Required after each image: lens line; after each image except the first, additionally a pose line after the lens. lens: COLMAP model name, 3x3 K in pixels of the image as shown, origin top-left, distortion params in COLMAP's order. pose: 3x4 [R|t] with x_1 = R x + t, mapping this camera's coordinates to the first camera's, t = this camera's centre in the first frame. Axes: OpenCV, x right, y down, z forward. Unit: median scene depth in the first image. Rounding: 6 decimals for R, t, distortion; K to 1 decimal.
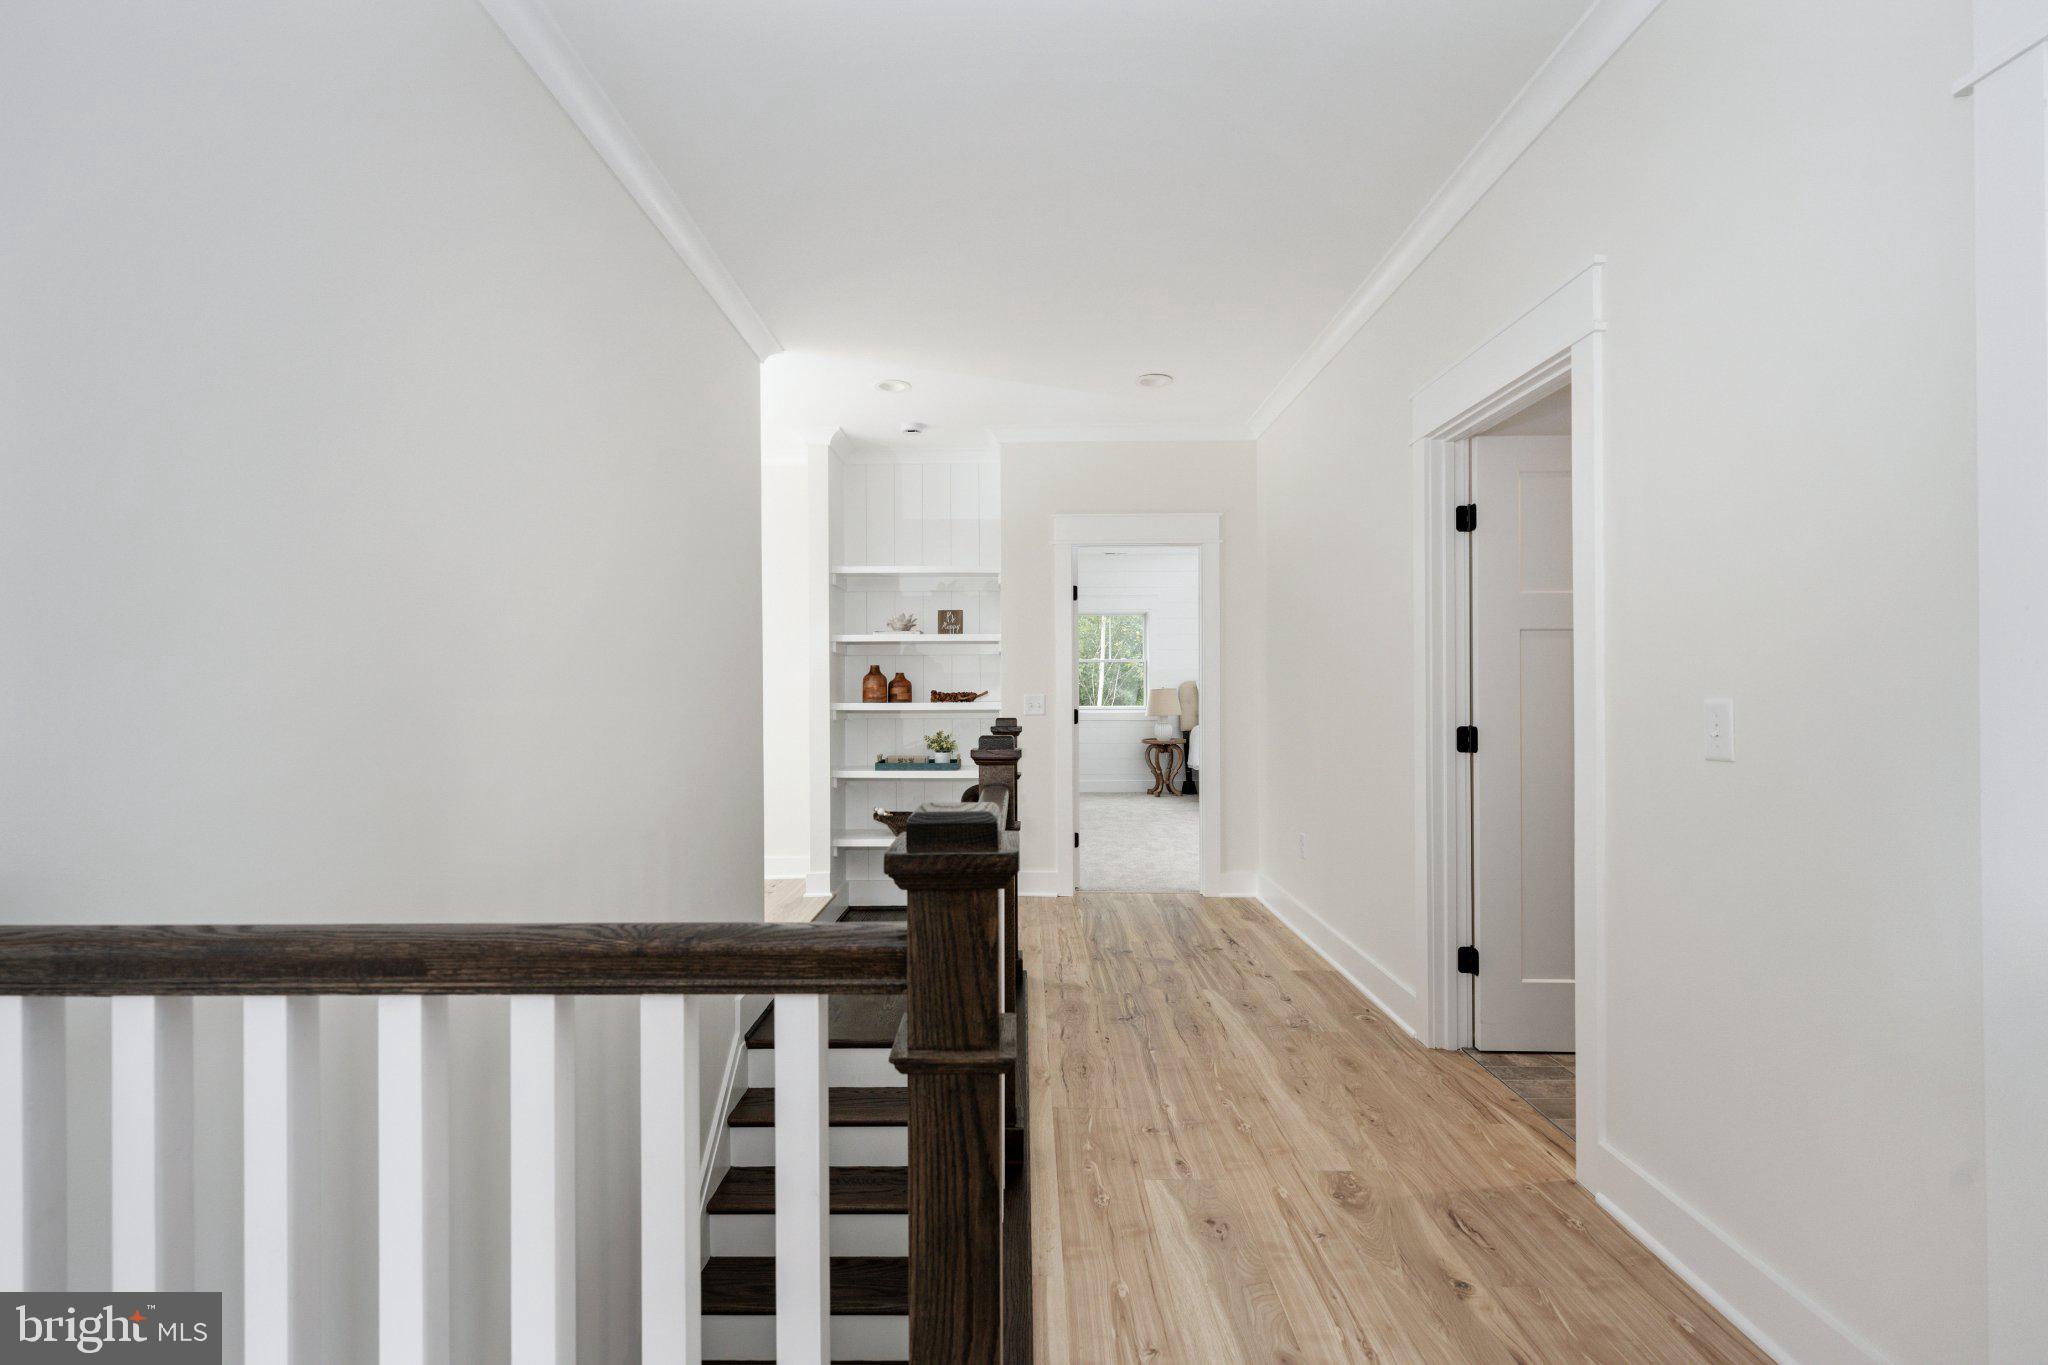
lens RADIAL K [[970.9, 0, 1009.5], [0, 970.9, 674.4], [0, 0, 1]] dist [0.000488, -0.000076]
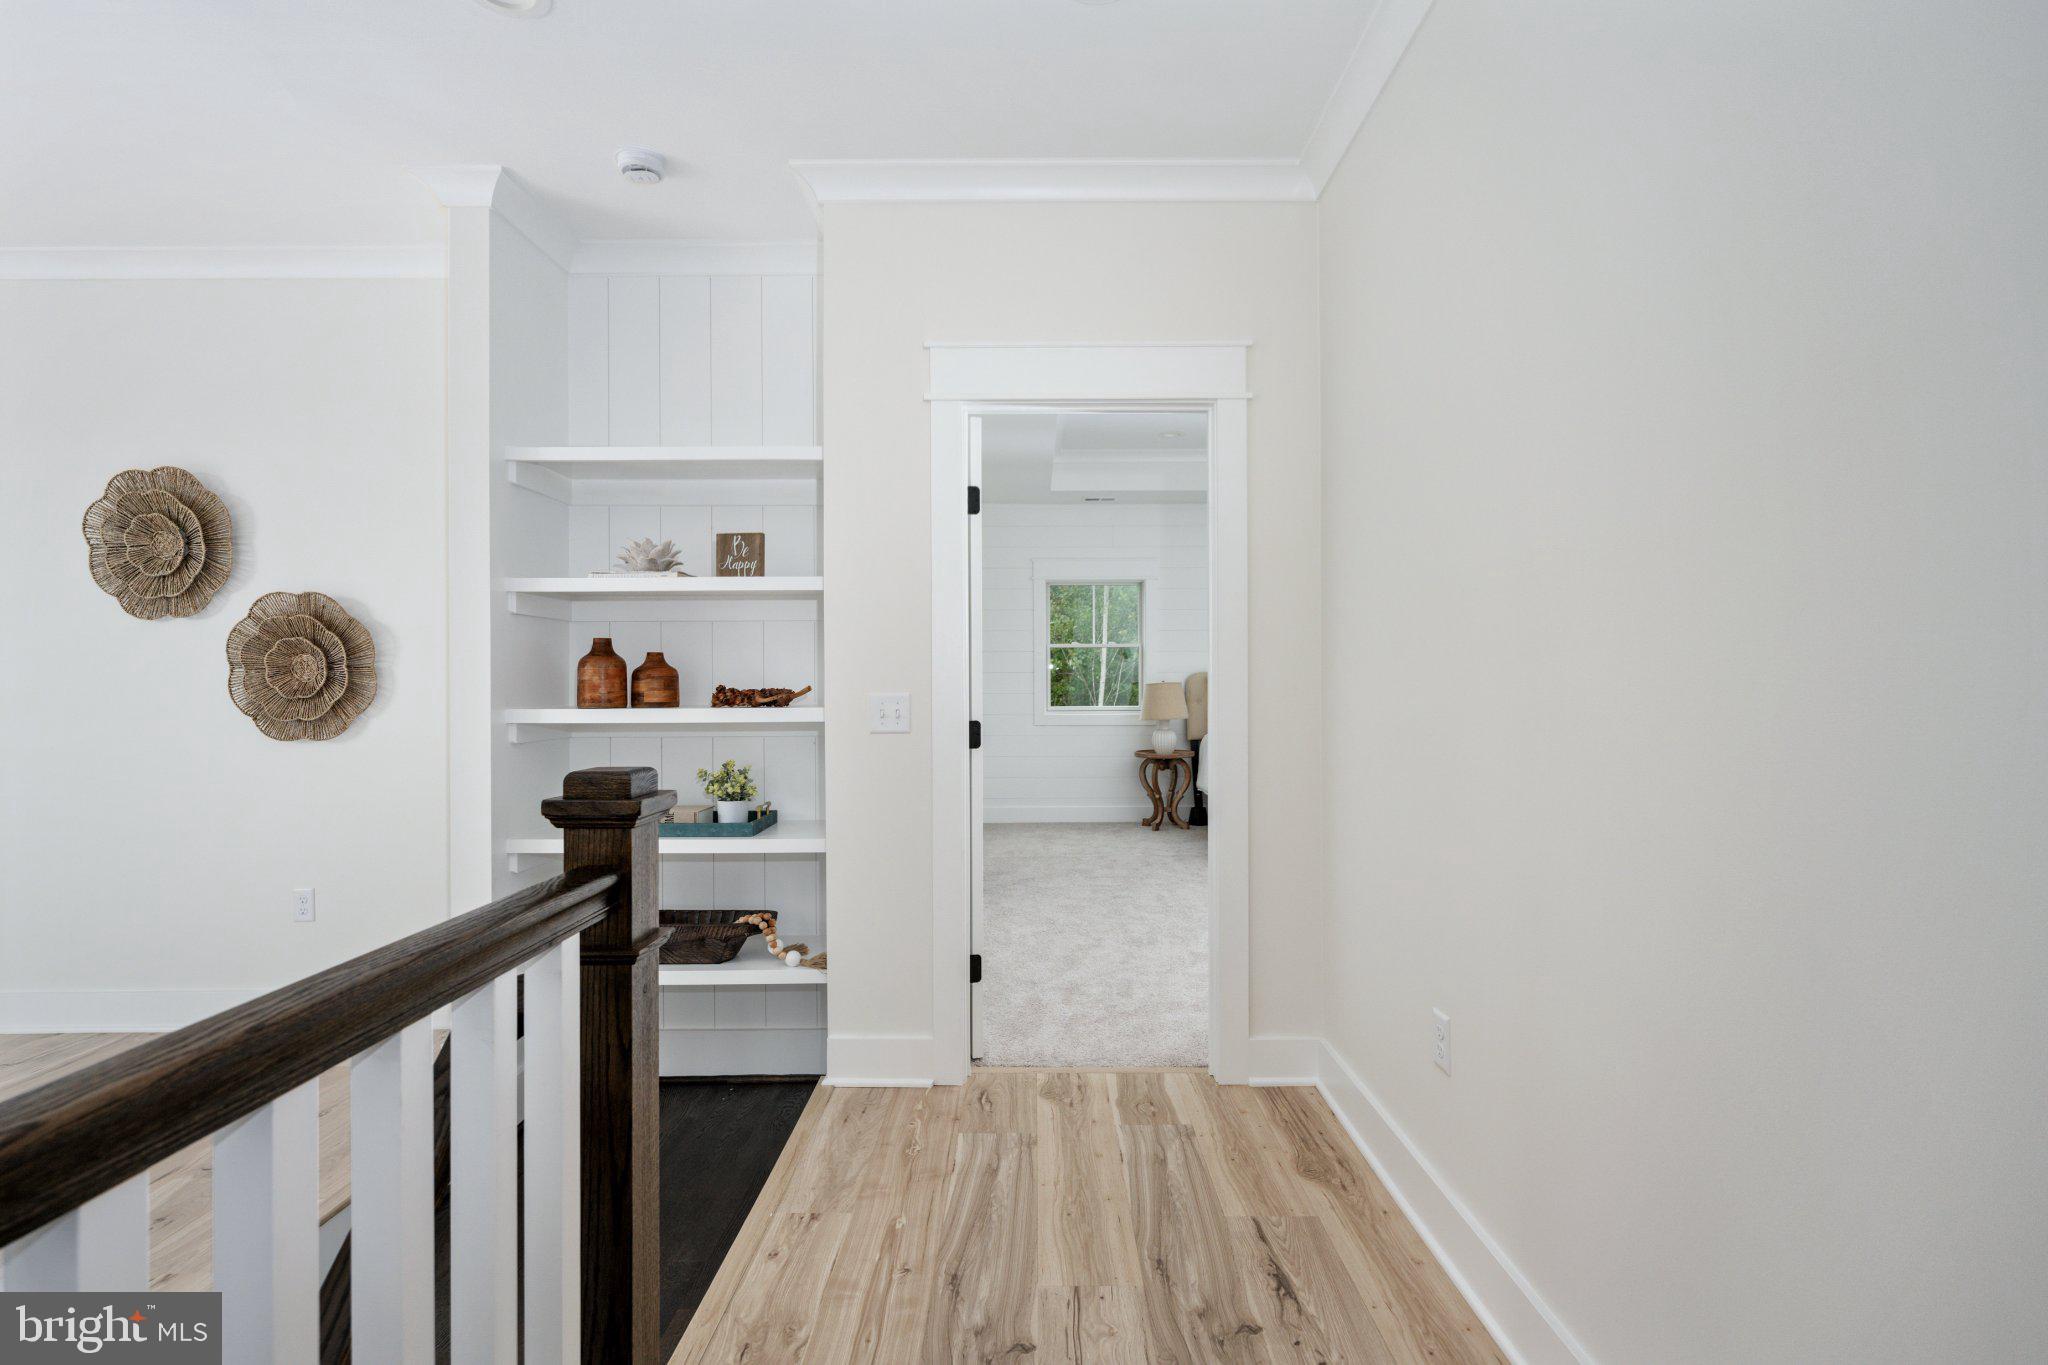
lens RADIAL K [[970.9, 0, 1034.6], [0, 970.9, 695.6], [0, 0, 1]] dist [0.000488, -0.000076]
pose [[0.999949, 0.001492, 0.009955, 0.091539], [-0.001766, 0.999619, 0.027555, 0.007025], [-0.009910, -0.027571, 0.999571, 0.458671]]
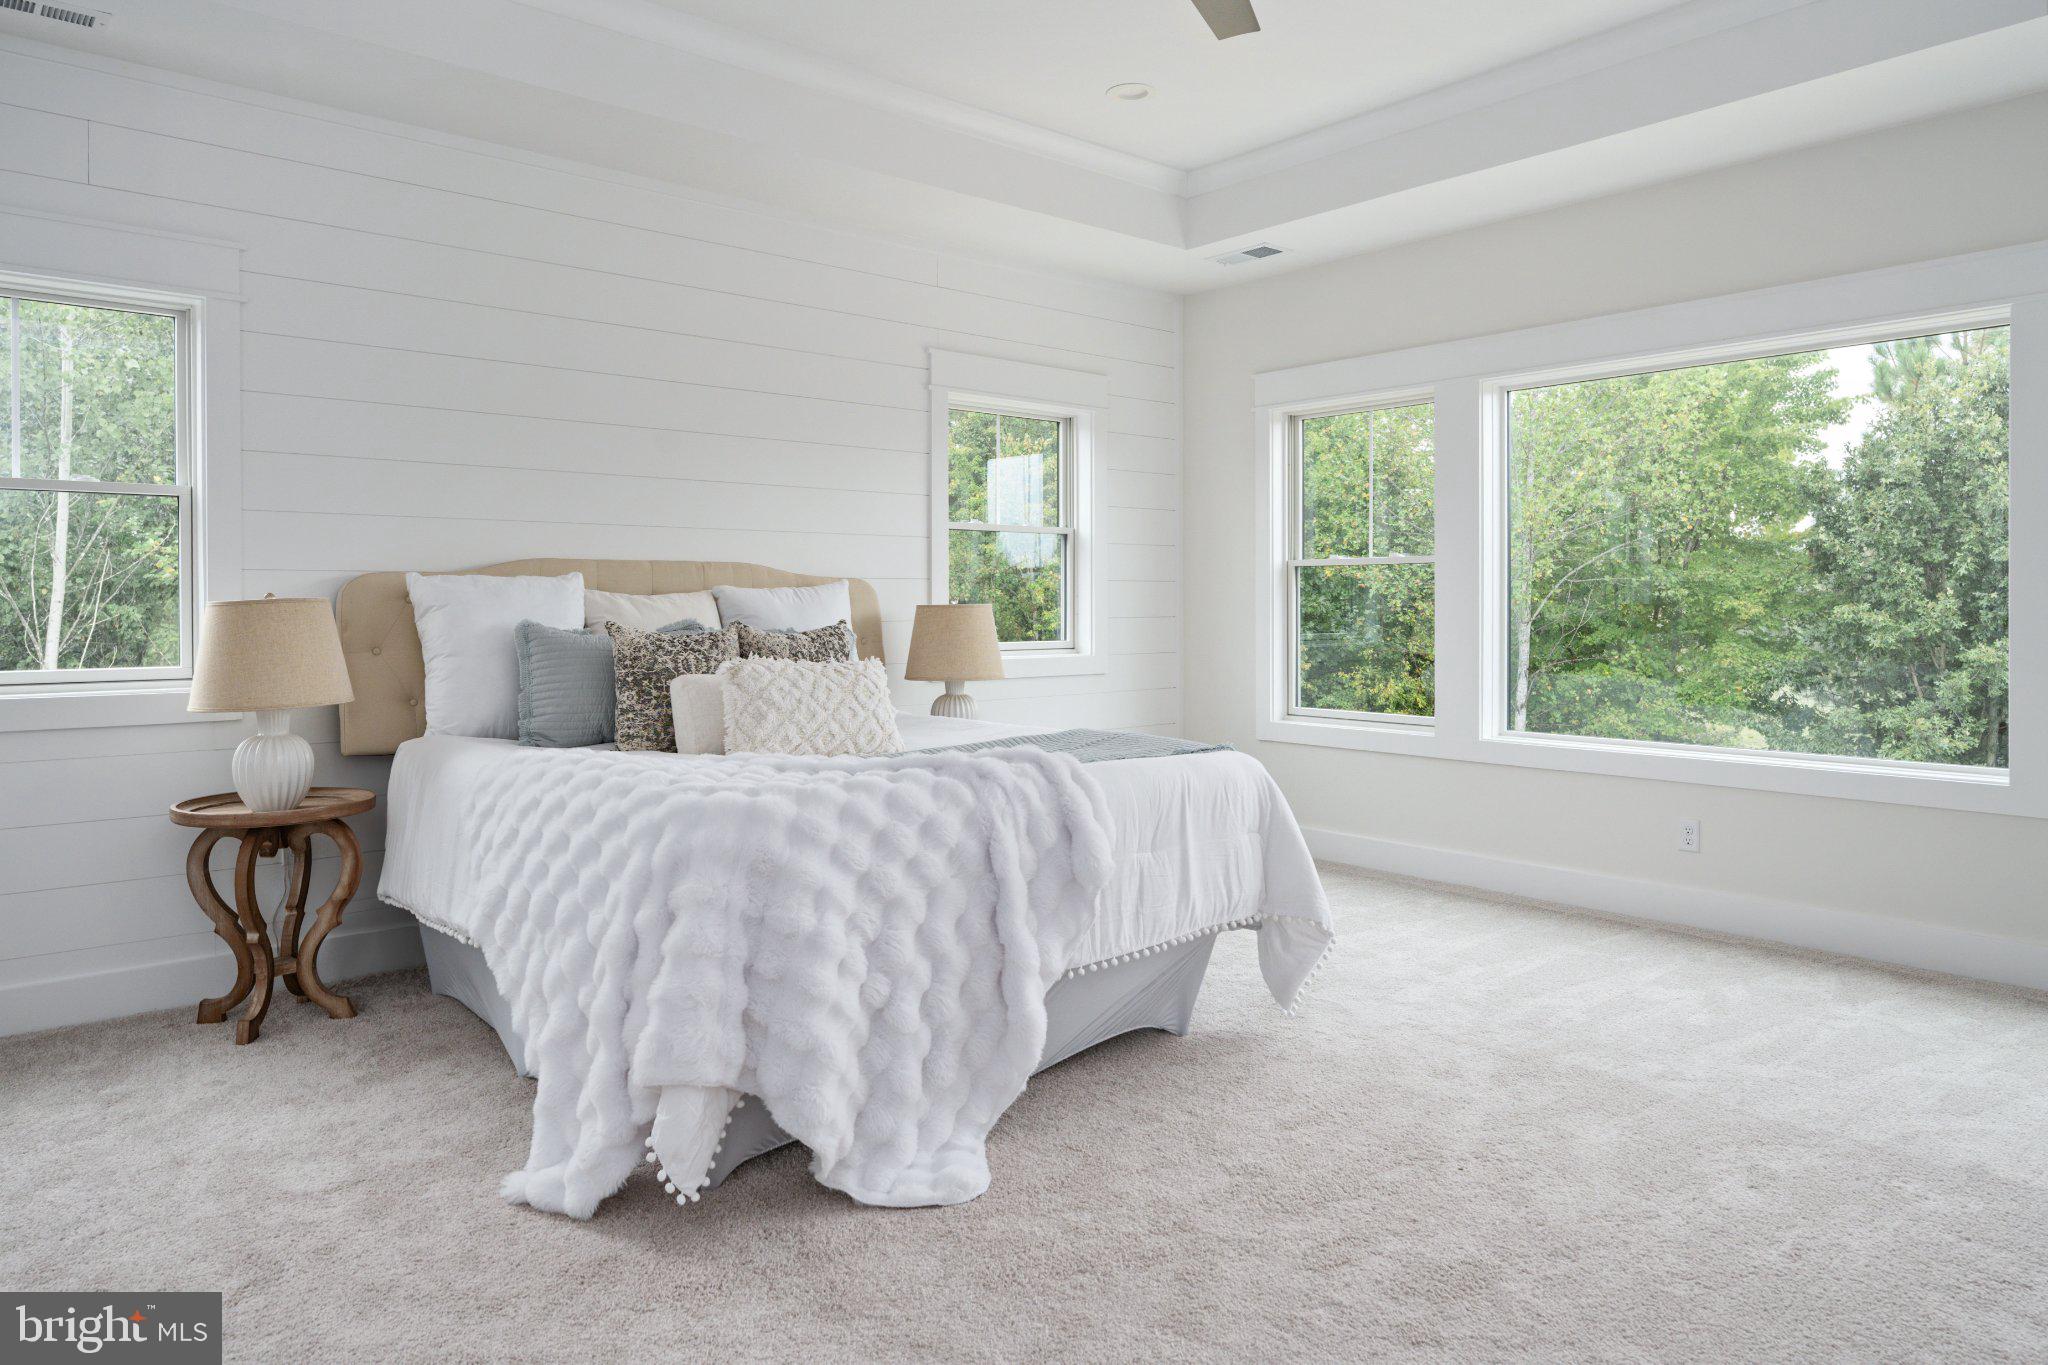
lens RADIAL K [[1278.7, 0, 1030.6], [0, 1278.7, 597.2], [0, 0, 1]] dist [0.003877, 0.000493]
pose [[0.745852, 0.004725, 0.666095, 0.140883], [-0.011680, 0.999914, 0.005986, 0.012981], [-0.666010, -0.012244, 0.745842, 1.057226]]
